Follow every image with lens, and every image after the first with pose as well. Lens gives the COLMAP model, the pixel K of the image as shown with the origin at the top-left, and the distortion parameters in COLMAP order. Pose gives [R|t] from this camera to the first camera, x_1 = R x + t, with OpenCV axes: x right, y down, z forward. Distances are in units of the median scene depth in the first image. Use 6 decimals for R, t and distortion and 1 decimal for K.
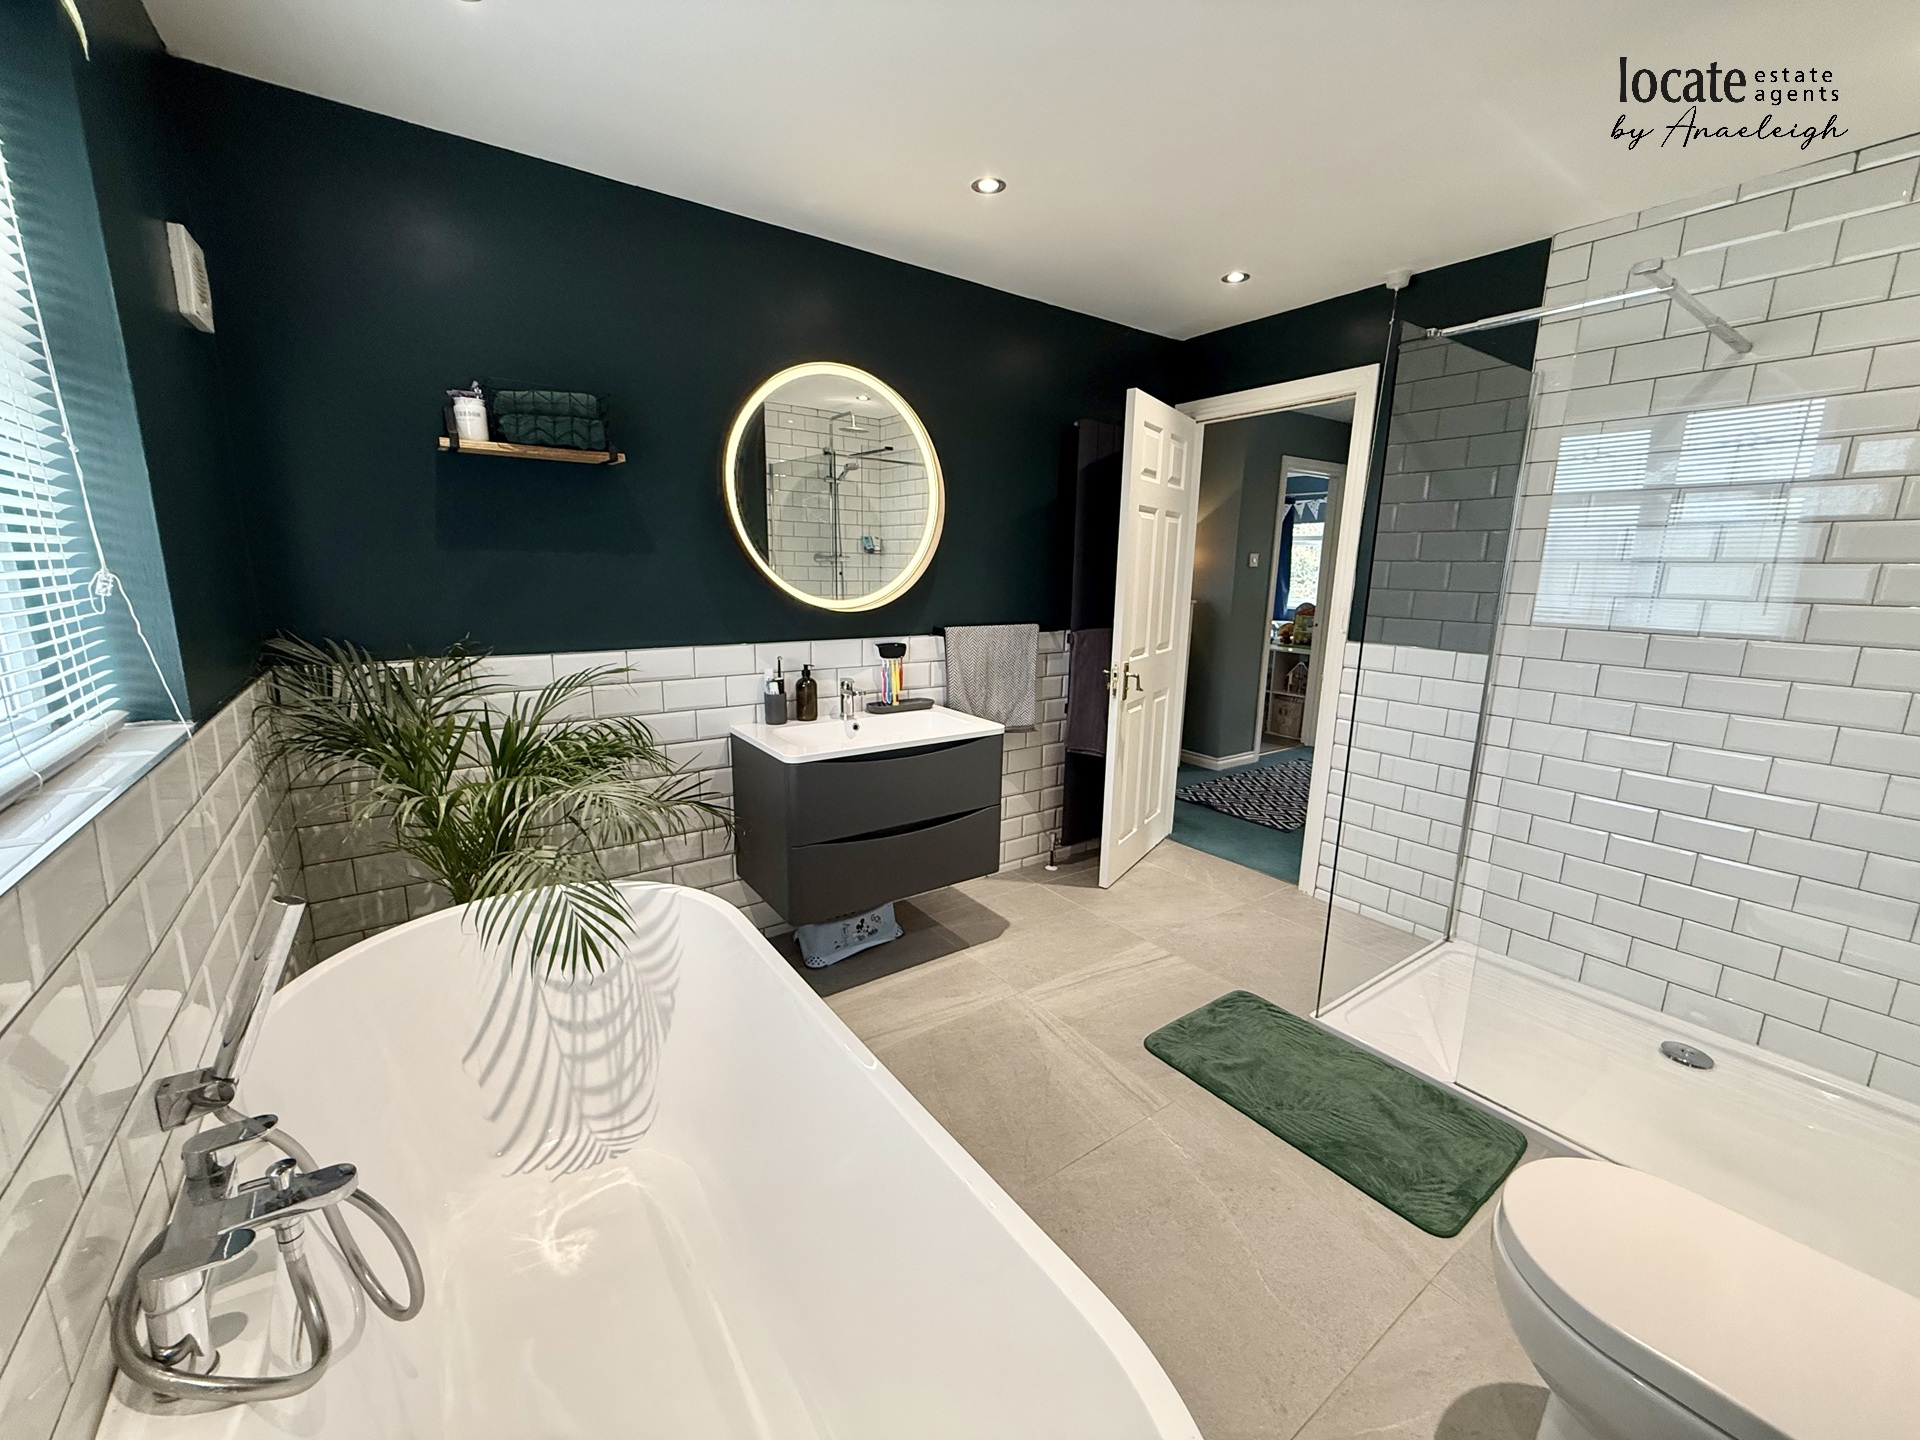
lens RADIAL K [[760.3, 0, 969.3], [0, 760.3, 720.4], [0, 0, 1]] dist [0.000138, 0.000005]
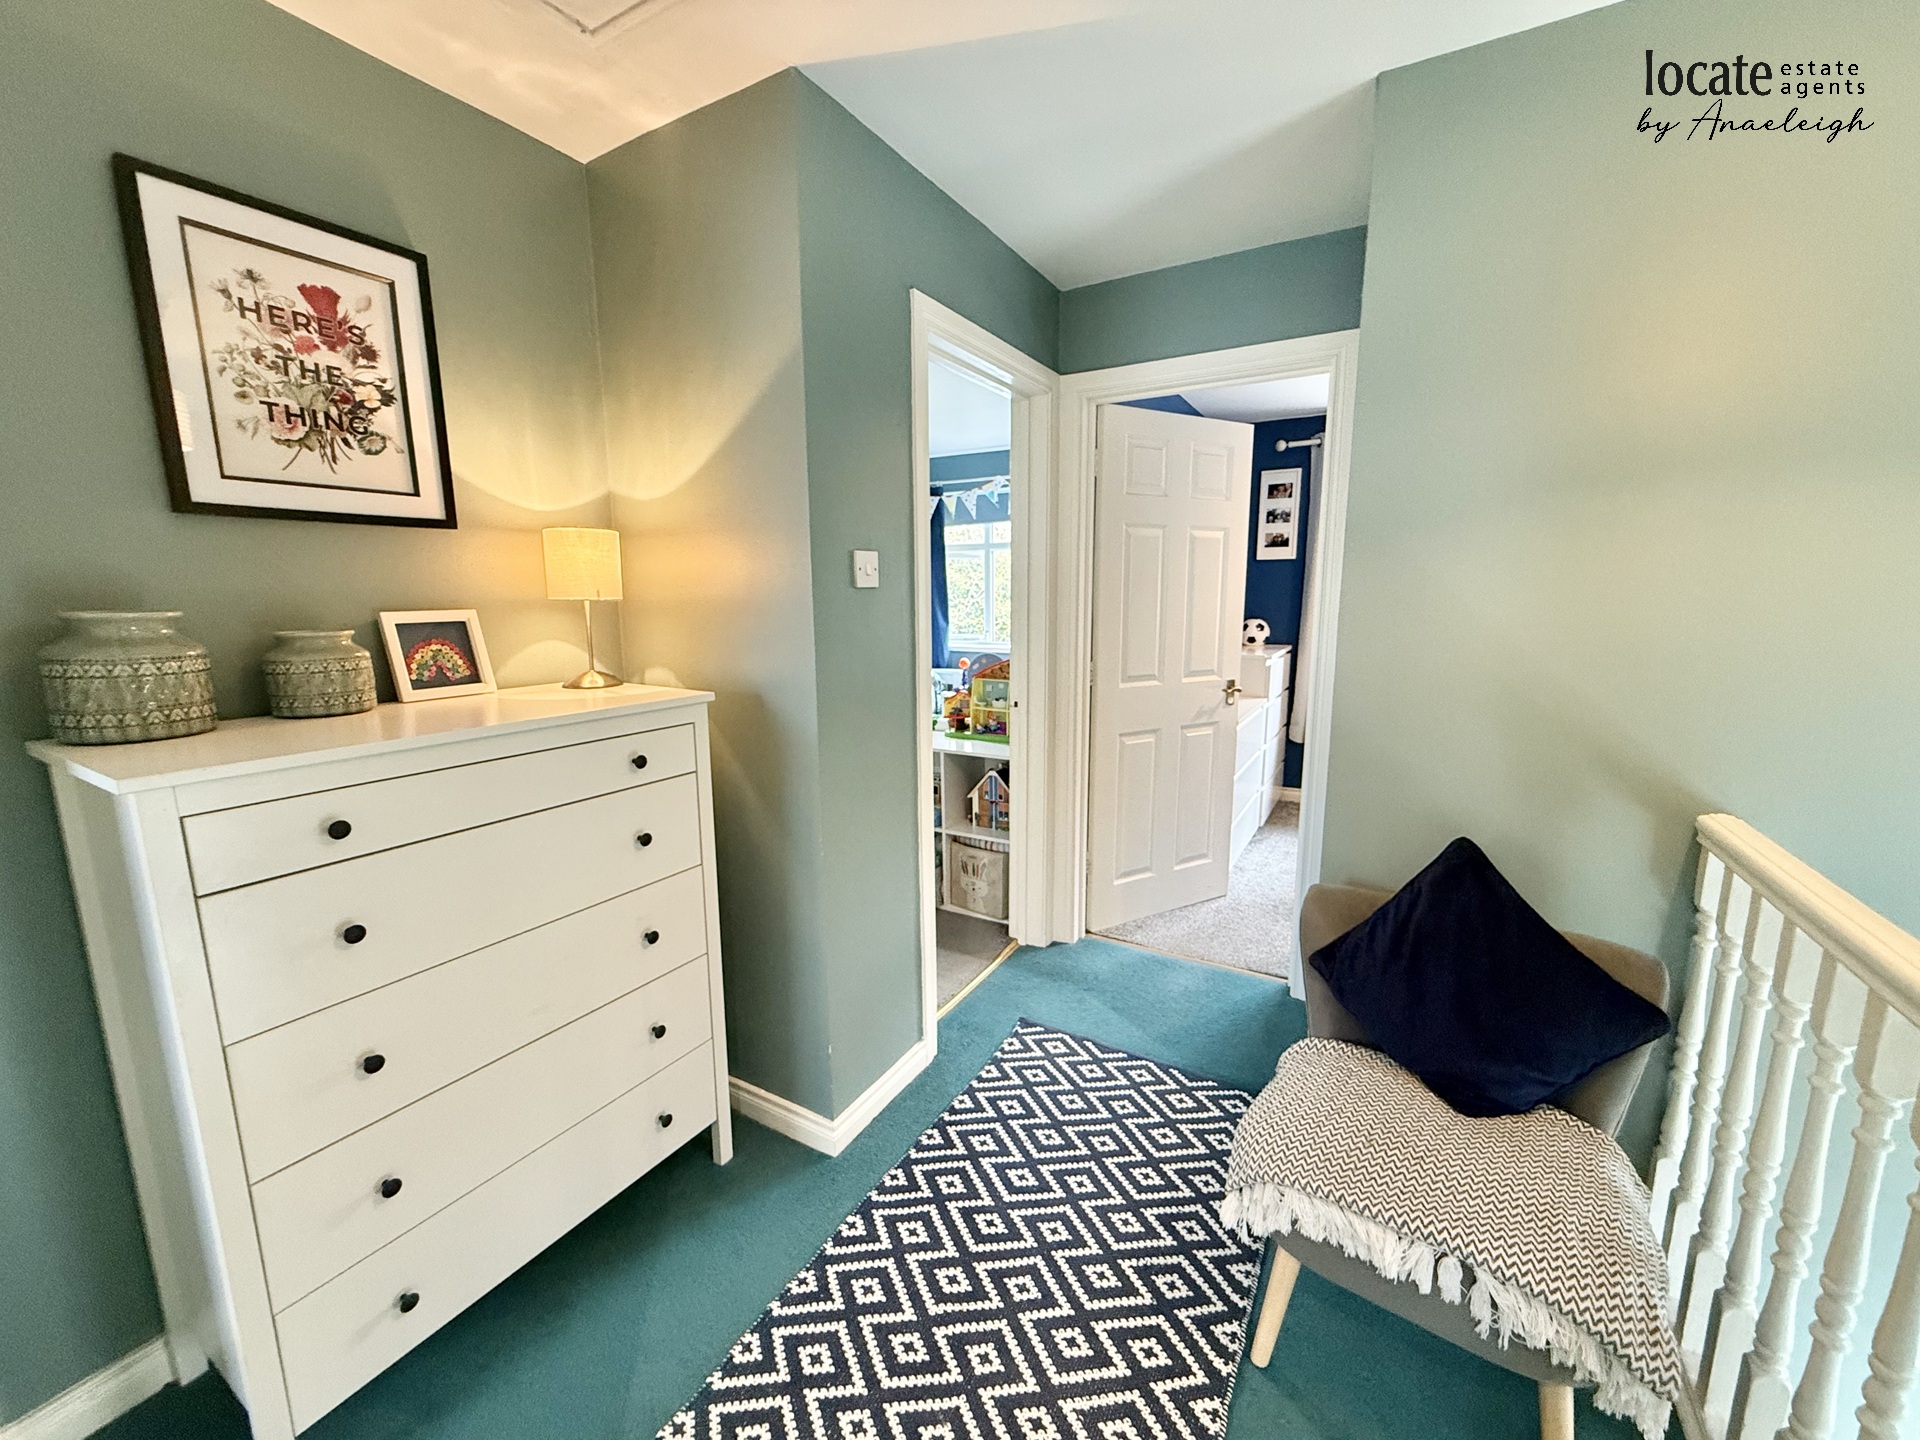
lens RADIAL K [[760.3, 0, 955.7], [0, 760.3, 724.5], [0, 0, 1]] dist [0.000138, 0.000005]
pose [[0.916411, -0.097025, 0.388301, 0.211476], [0.109359, 0.993955, -0.009732, -0.101705], [-0.385009, 0.051383, 0.921481, 0.519063]]
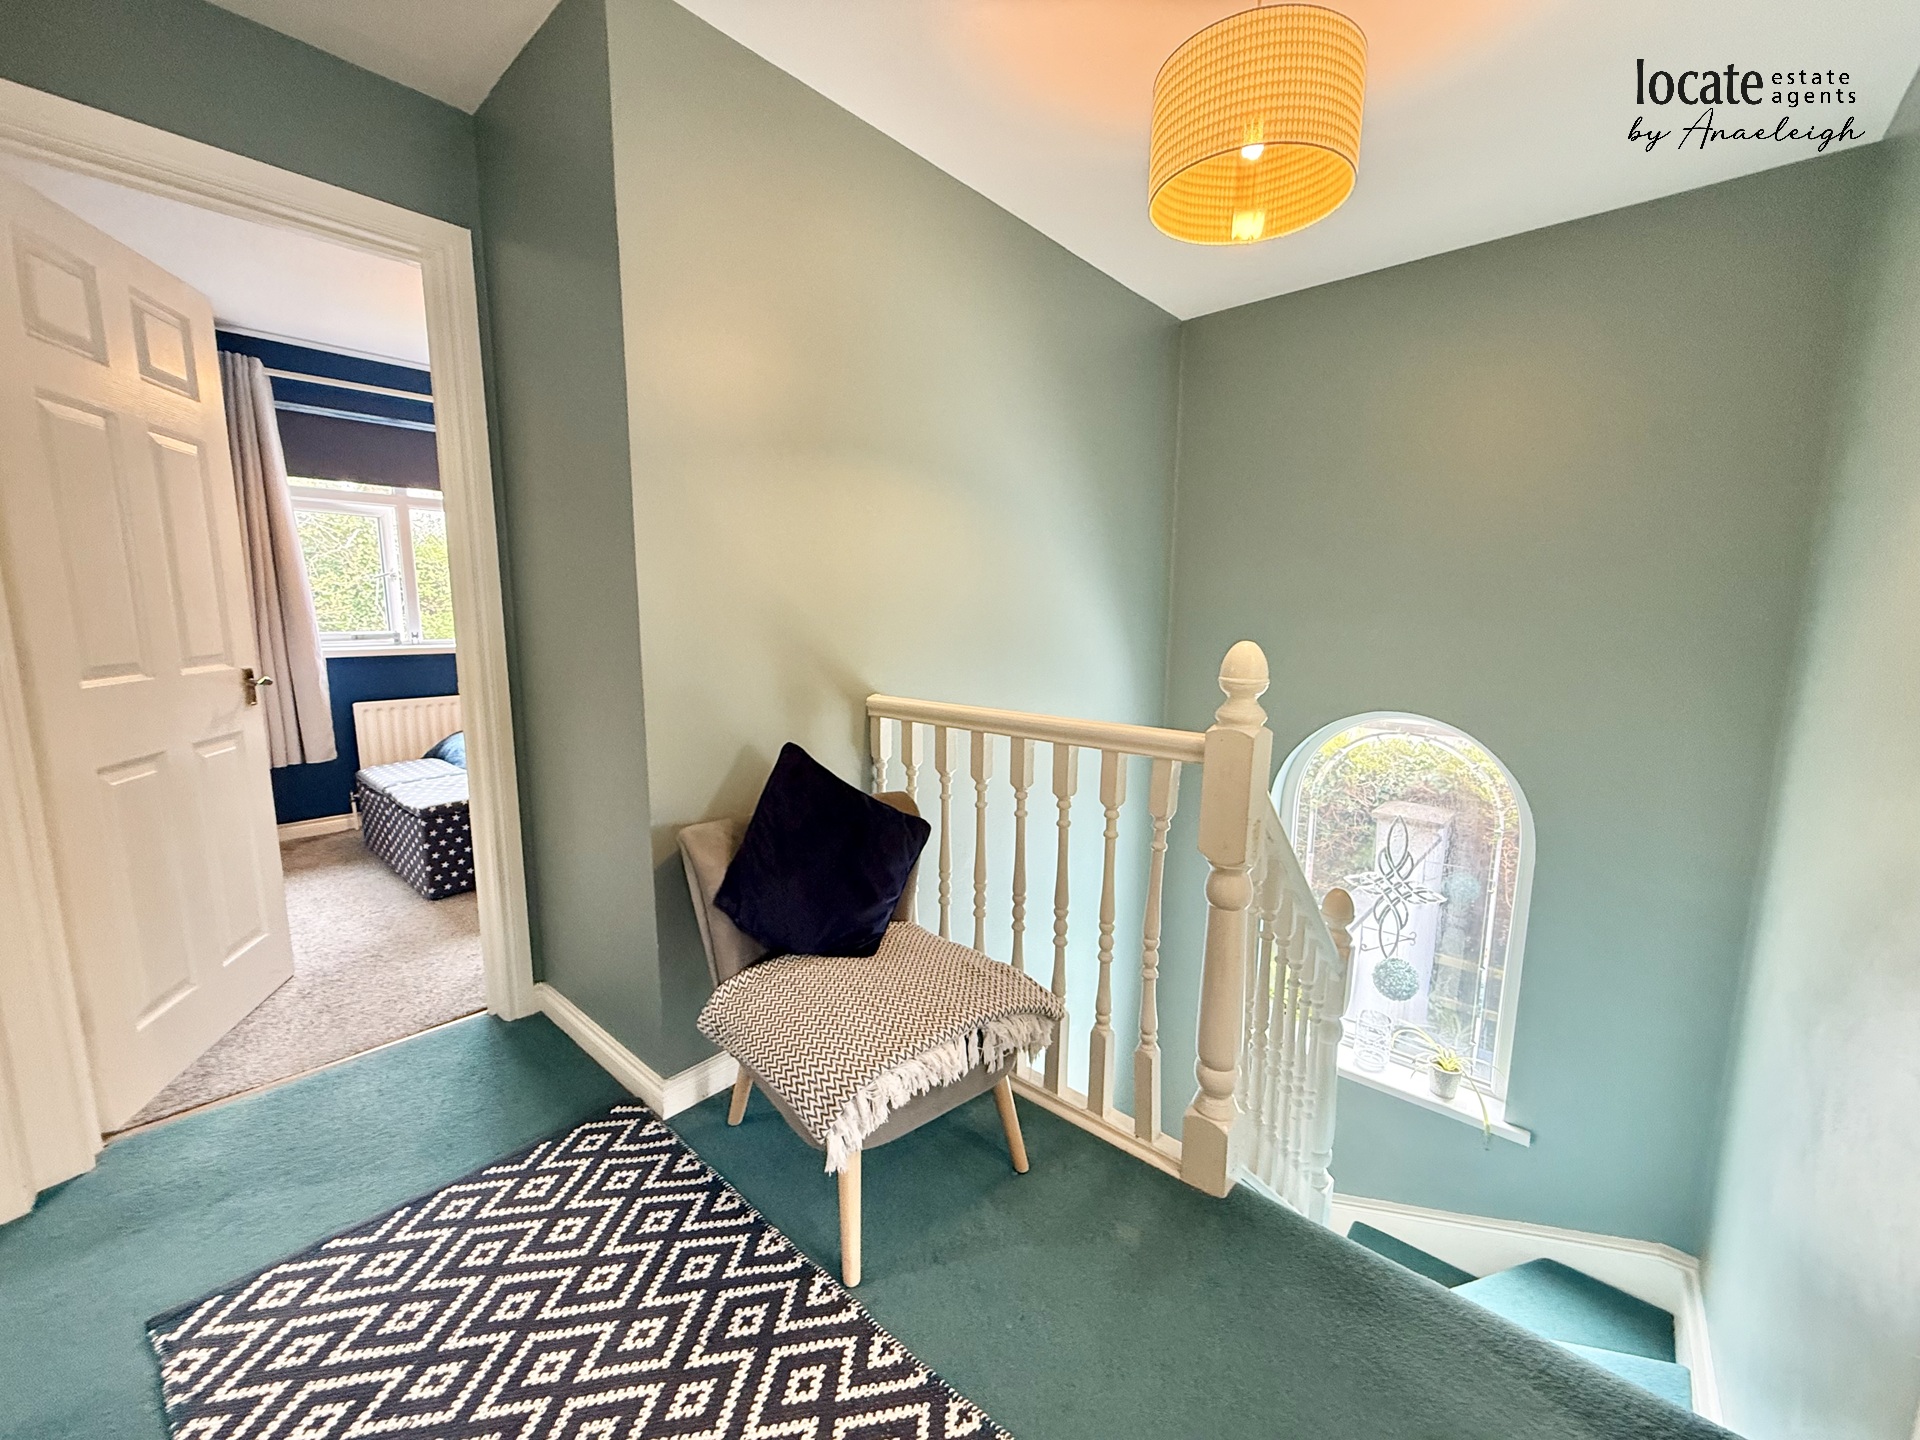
lens RADIAL K [[760.3, 0, 952.1], [0, 760.3, 721.8], [0, 0, 1]] dist [0.000138, 0.000005]
pose [[-0.198734, -0.173089, 0.964648, 0.172232], [0.189825, 0.958843, 0.211154, -0.105192], [-0.961494, 0.225077, -0.157699, 0.666266]]
